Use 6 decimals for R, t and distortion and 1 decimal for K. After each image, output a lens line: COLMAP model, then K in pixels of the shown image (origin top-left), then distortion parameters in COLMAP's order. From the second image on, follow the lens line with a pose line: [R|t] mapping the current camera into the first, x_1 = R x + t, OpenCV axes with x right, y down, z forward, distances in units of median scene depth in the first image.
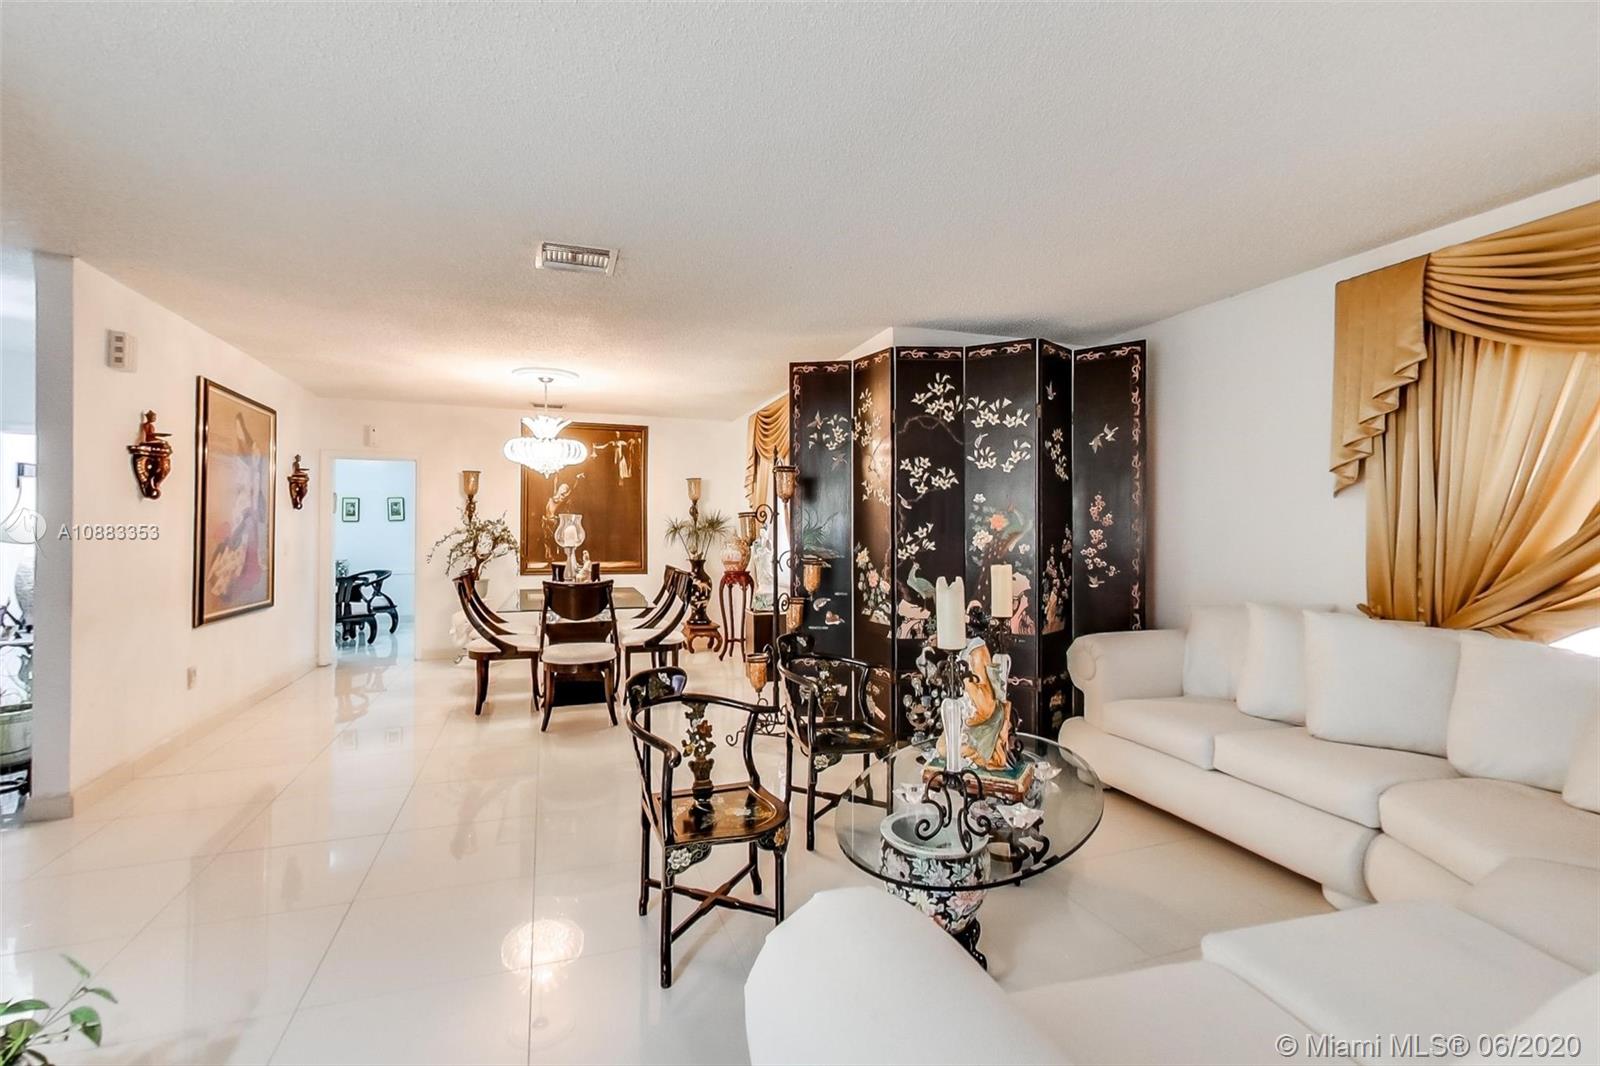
lens RADIAL K [[707.1, 0, 804.6], [0, 707.1, 536.6], [0, 0, 1]] dist [-0.000467, 0.000603]
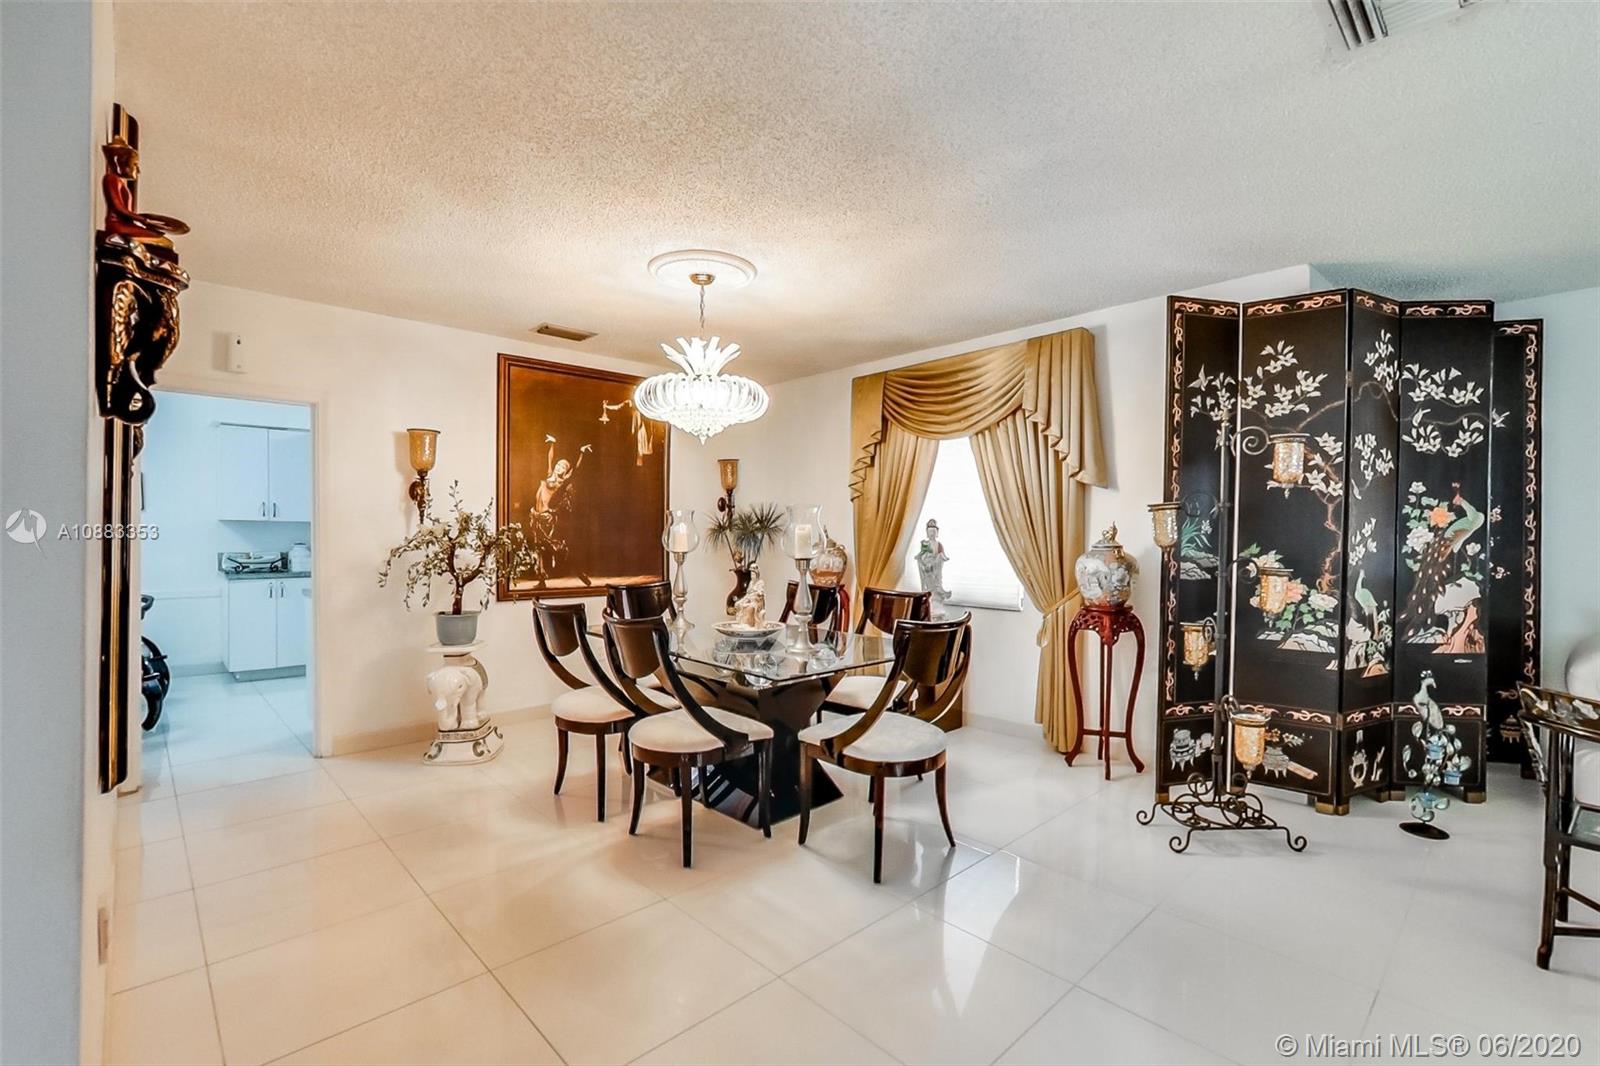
lens RADIAL K [[707.1, 0, 826.8], [0, 707.1, 506.6], [0, 0, 1]] dist [-0.000467, 0.000603]
pose [[0.905906, 0.012478, 0.423296, -0.712895], [0.006314, 0.999057, -0.042963, -0.001902], [-0.423433, 0.041593, 0.904972, 0.552207]]
